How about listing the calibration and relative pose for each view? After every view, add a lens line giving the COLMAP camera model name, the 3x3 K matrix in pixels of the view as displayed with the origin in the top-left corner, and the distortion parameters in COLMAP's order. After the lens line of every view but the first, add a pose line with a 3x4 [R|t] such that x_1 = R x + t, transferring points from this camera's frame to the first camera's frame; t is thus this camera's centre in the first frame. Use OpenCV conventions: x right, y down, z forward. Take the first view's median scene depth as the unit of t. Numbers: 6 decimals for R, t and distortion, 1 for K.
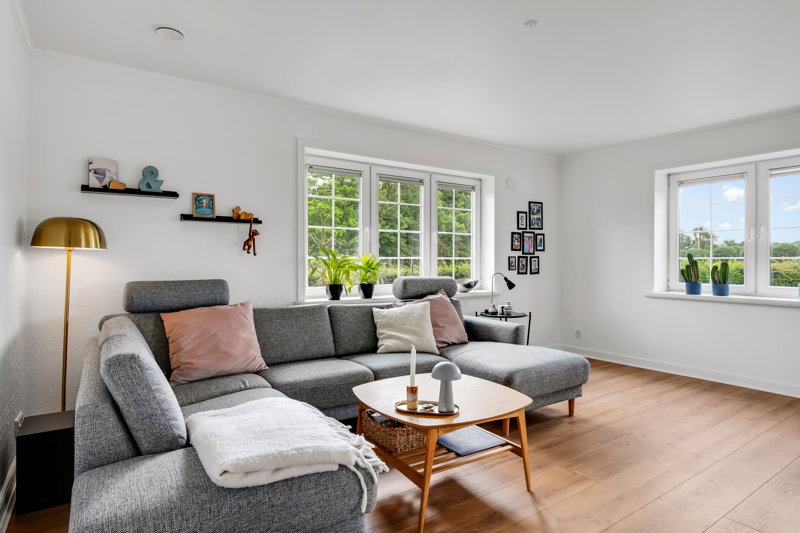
lens RADIAL K [[438.3, 0, 400.7], [0, 438.3, 263.7], [0, 0, 1]] dist [0.001972, 0.000121]
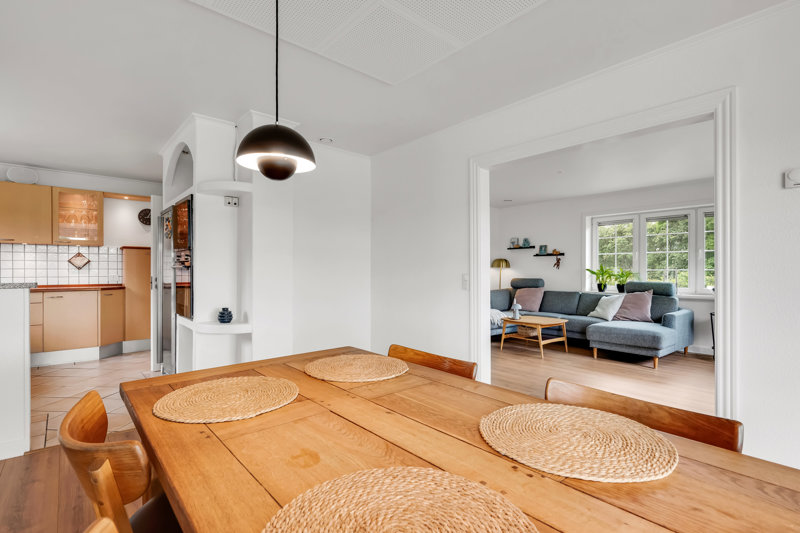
lens RADIAL K [[383.8, 0, 400.8], [0, 383.8, 270.1], [0, 0, 1]] dist [0.000022, -0.000001]
pose [[0.114842, -0.007393, -0.993356, 1.715614], [-0.006561, 0.999945, -0.008200, 0.008713], [0.993362, 0.007459, 0.114788, -0.081528]]
